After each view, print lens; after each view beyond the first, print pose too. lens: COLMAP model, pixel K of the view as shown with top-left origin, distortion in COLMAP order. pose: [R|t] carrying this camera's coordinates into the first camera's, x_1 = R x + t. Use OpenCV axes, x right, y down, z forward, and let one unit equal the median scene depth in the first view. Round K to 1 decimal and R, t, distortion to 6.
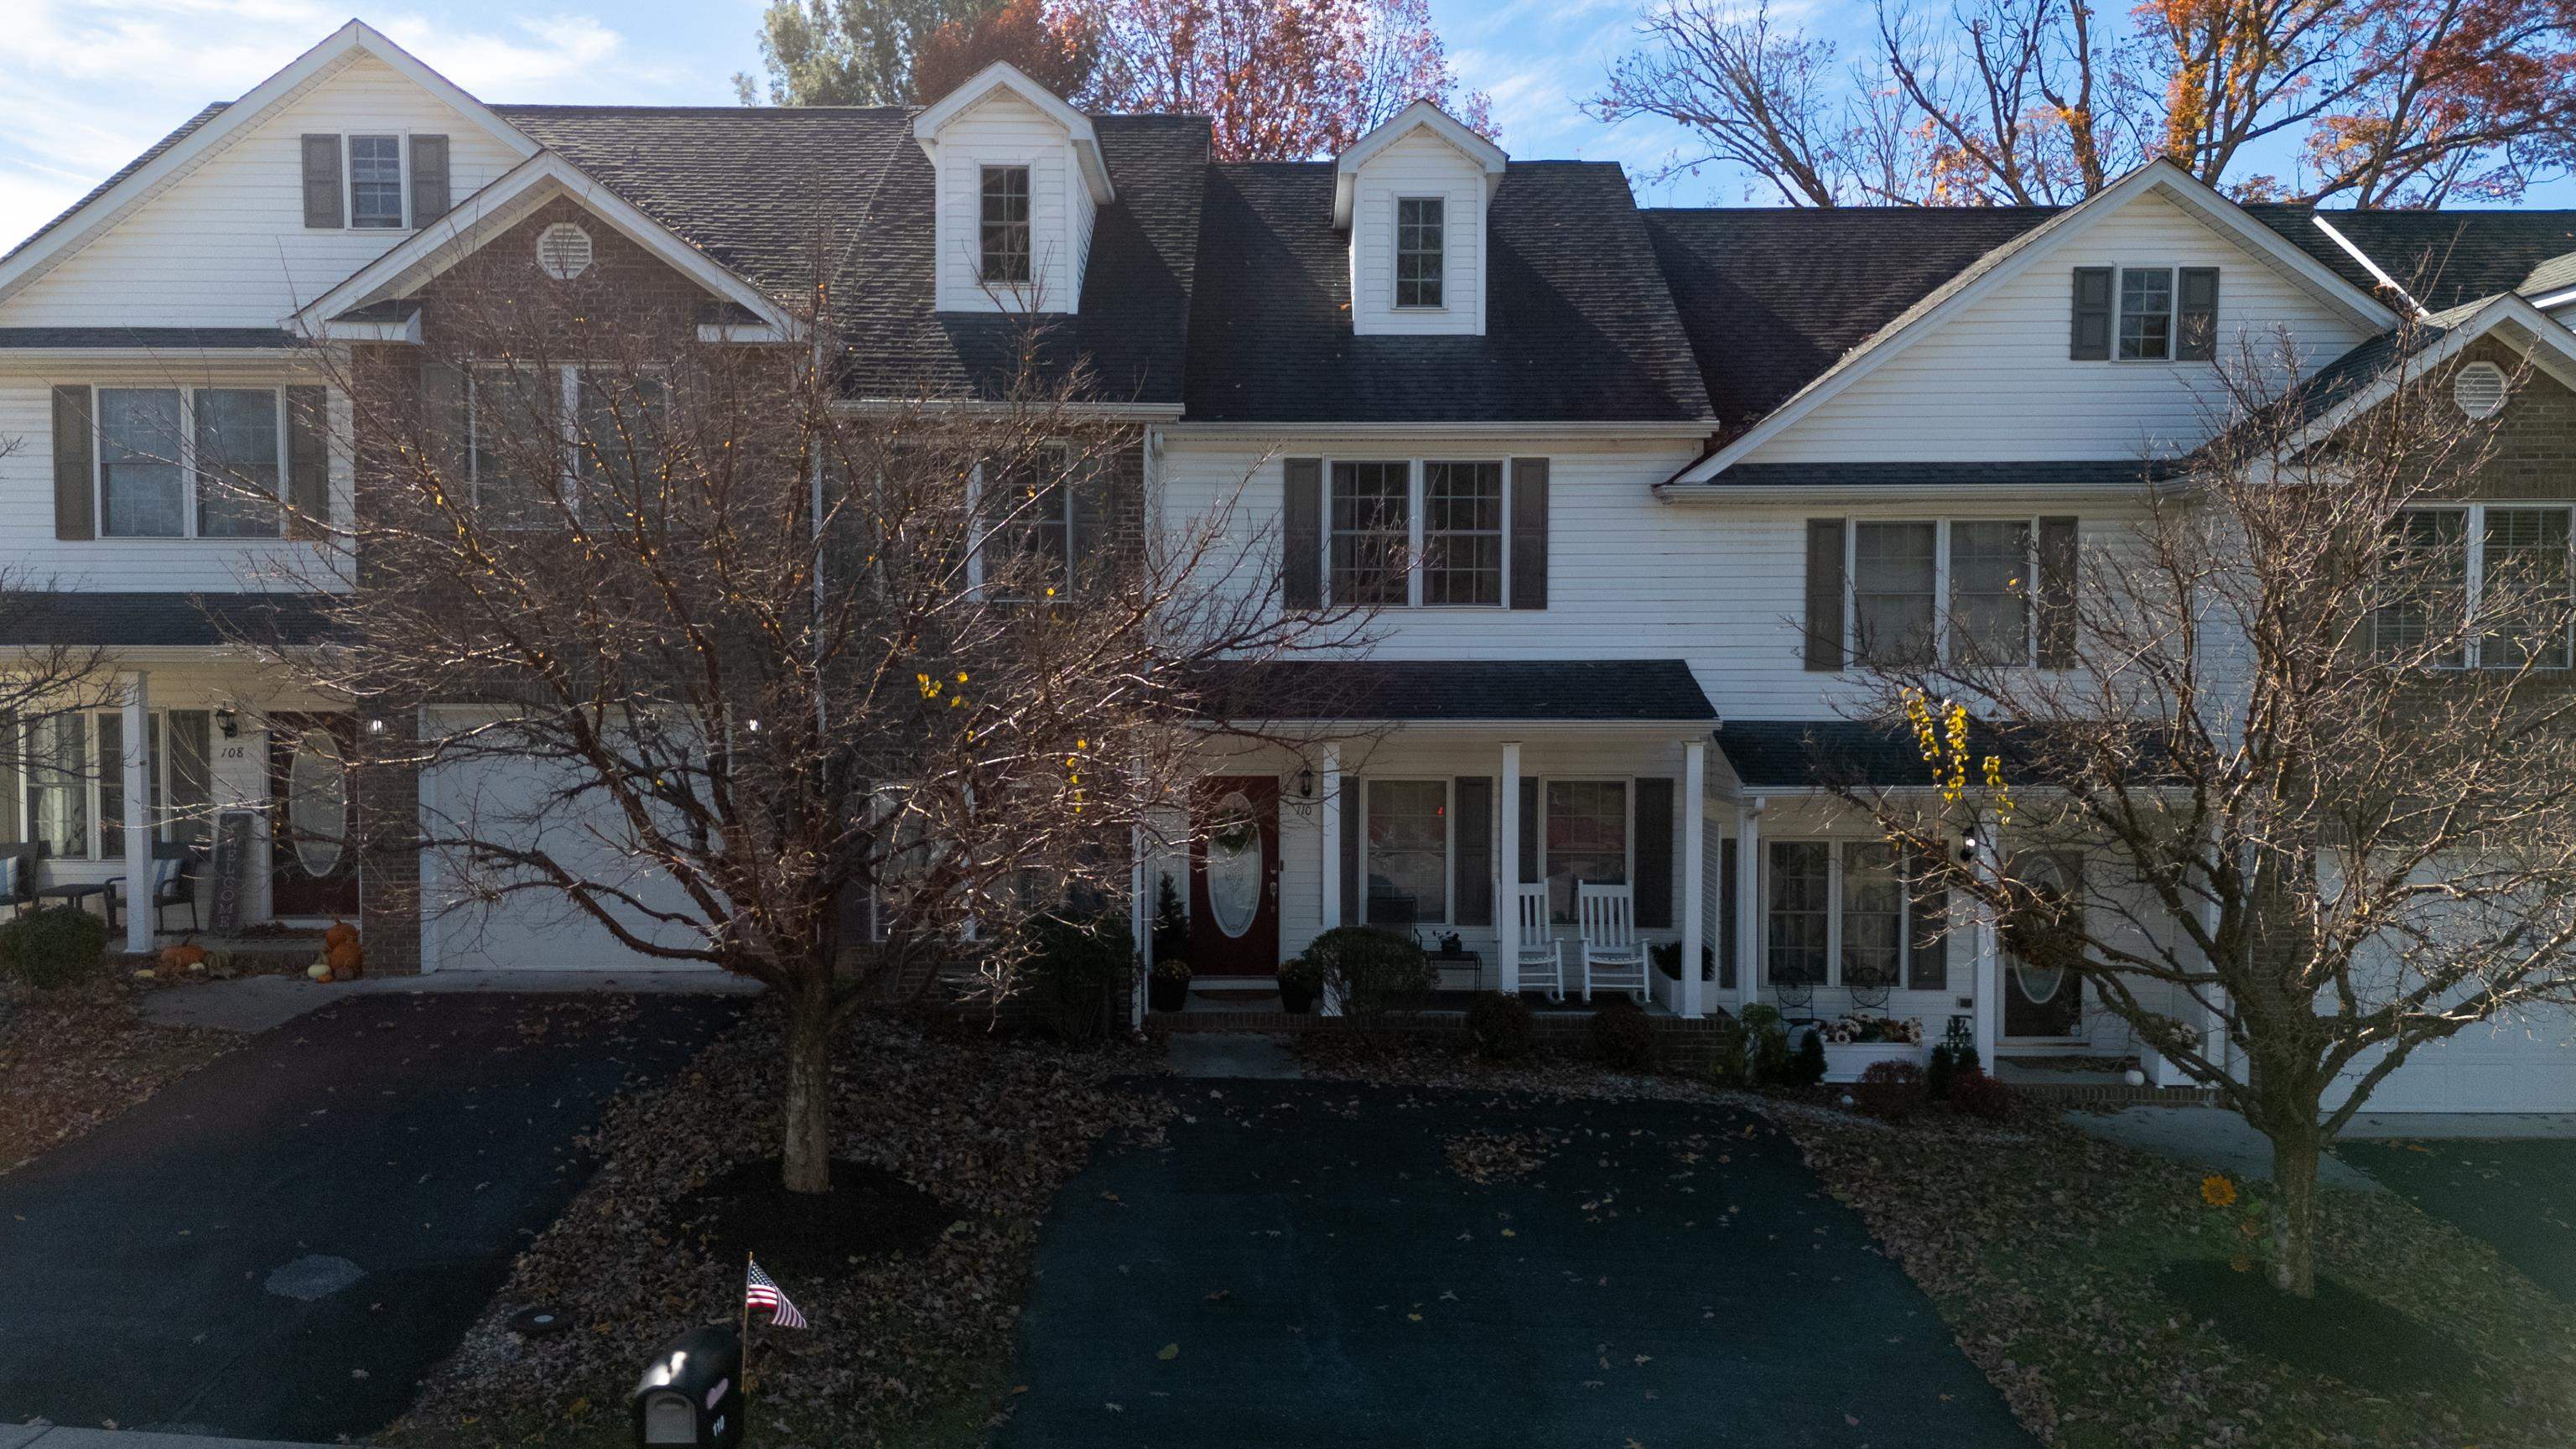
lens RADIAL K [[1904.7, 0, 1288.0], [0, 1904.7, 724.5], [0, 0, 1]] dist [0.073800, -0.067478]
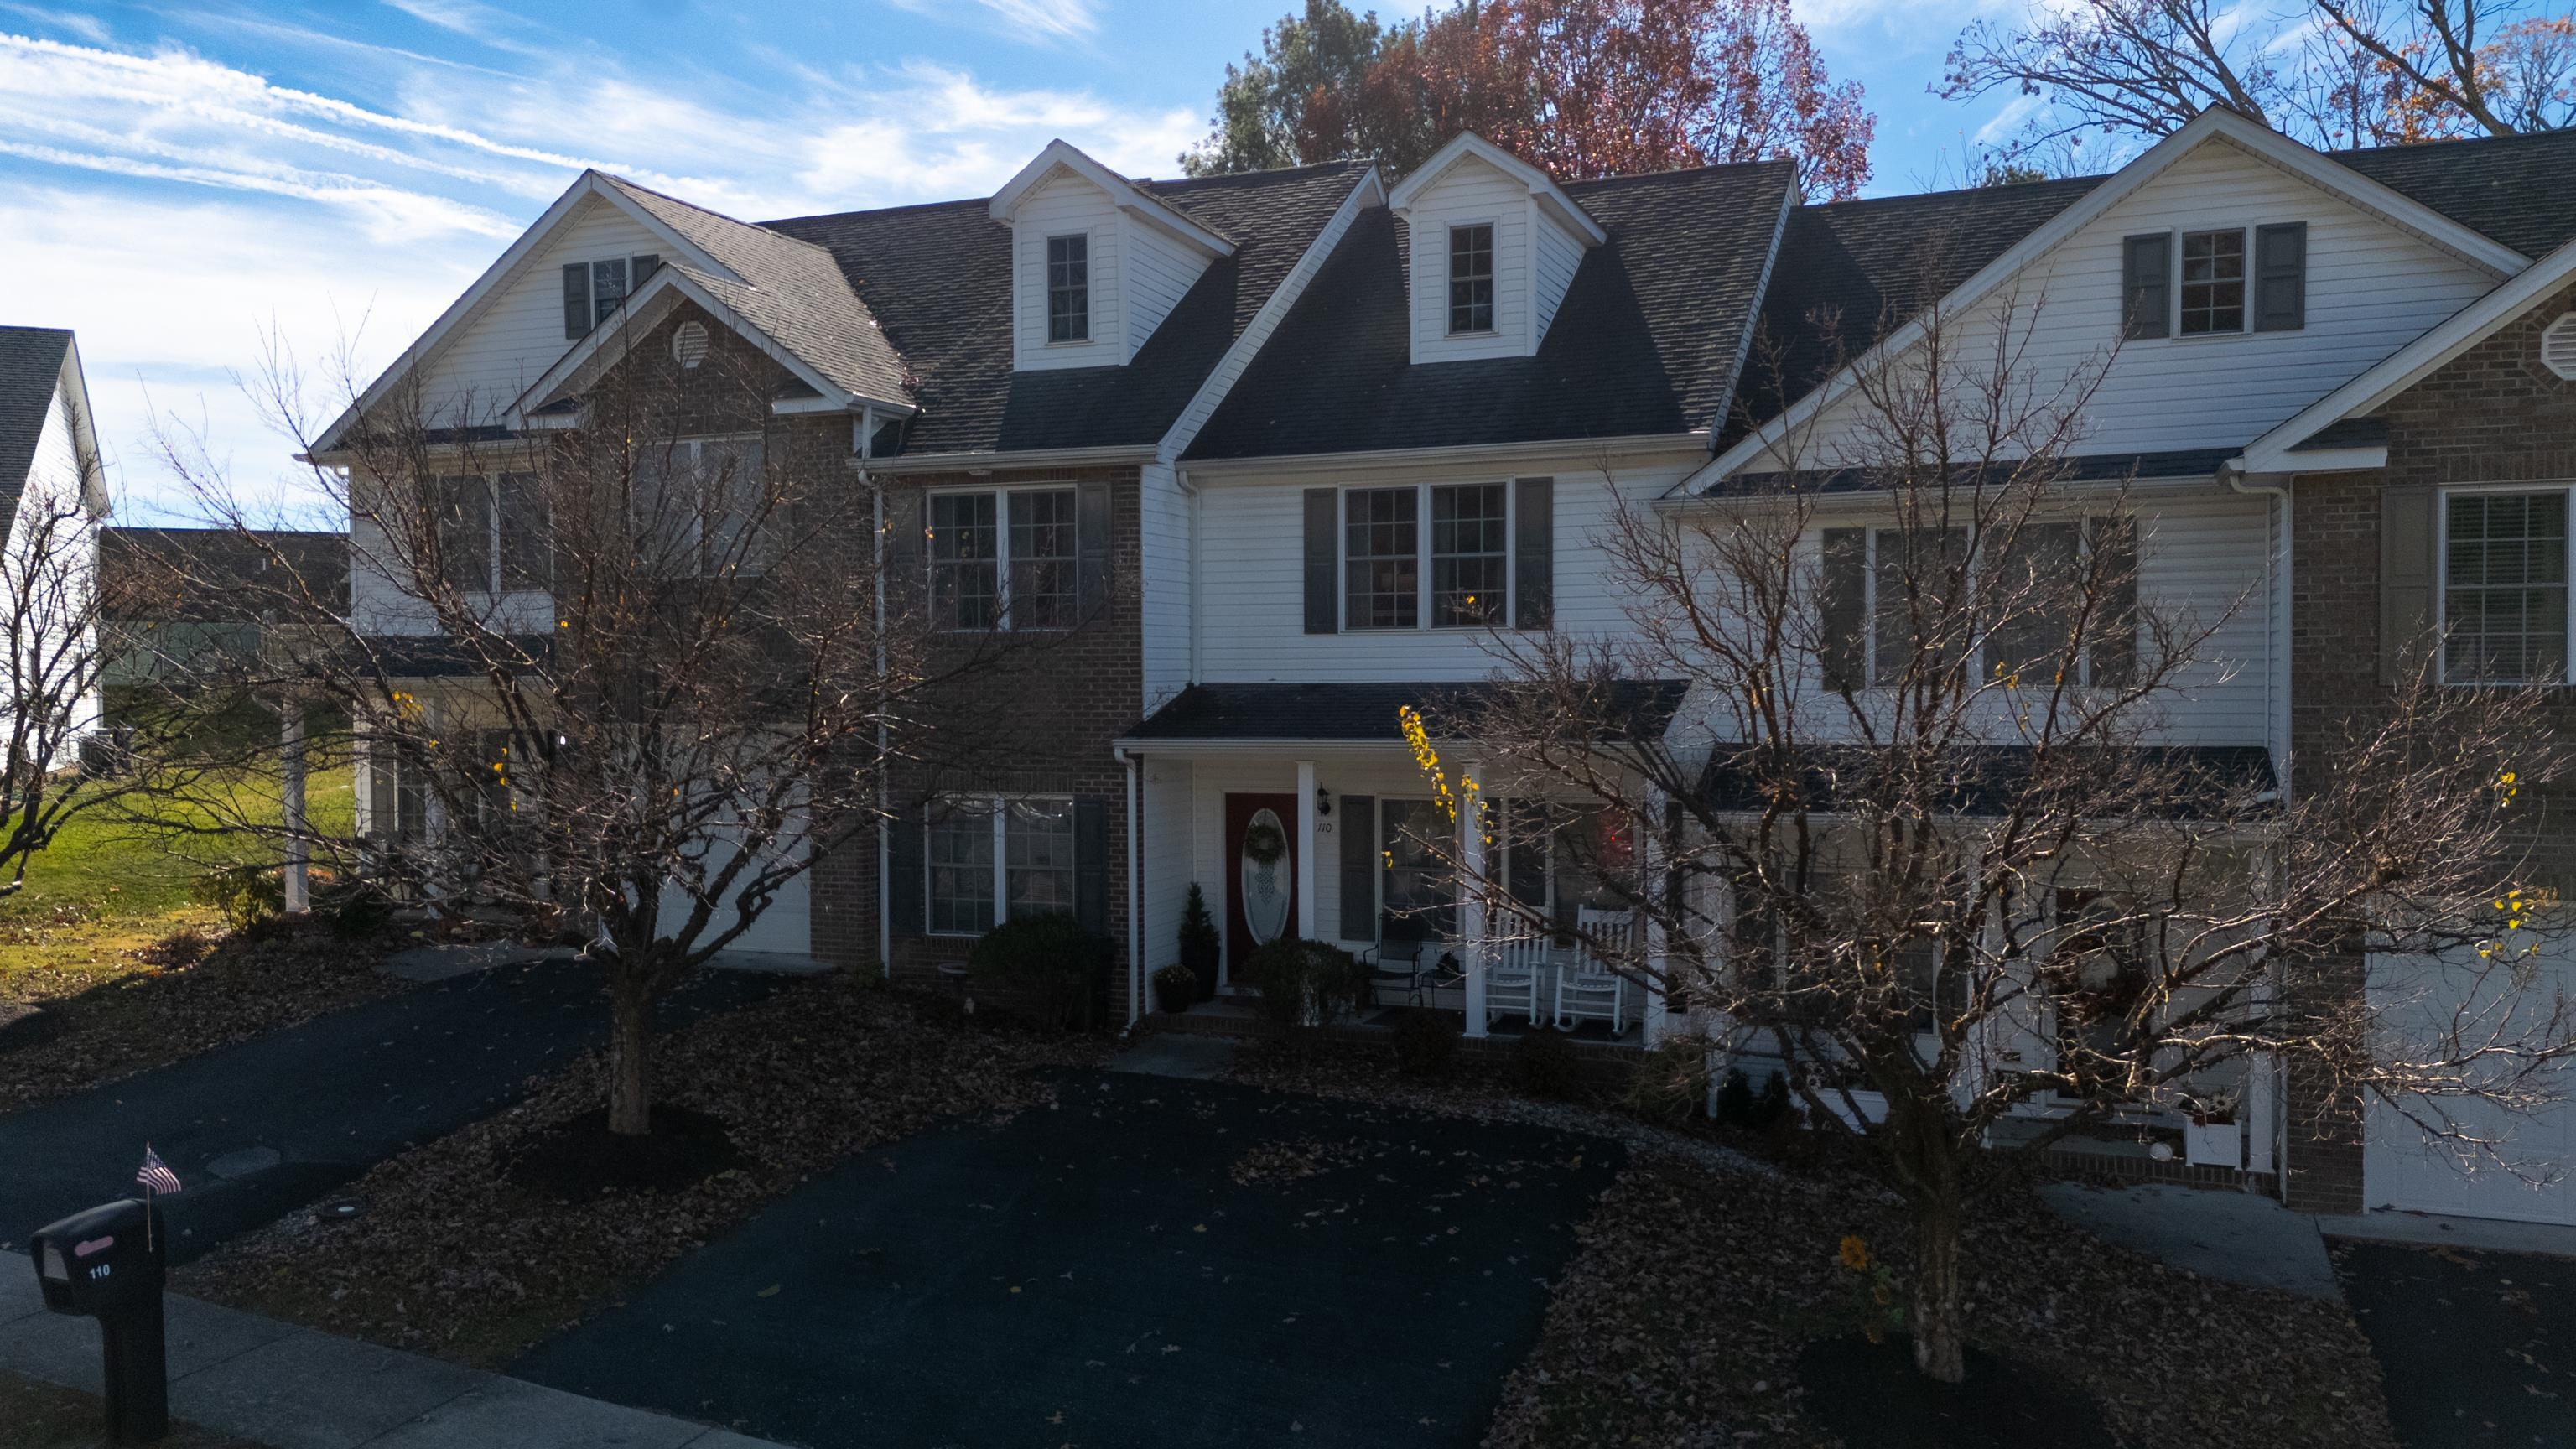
lens RADIAL K [[1904.7, 0, 1288.0], [0, 1904.7, 724.5], [0, 0, 1]] dist [0.073800, -0.067478]
pose [[0.927864, 0.001397, -0.372917, 0.387227], [-0.006685, 0.999895, -0.012887, 0.002519], [0.372860, 0.014451, 0.927775, 0.031868]]
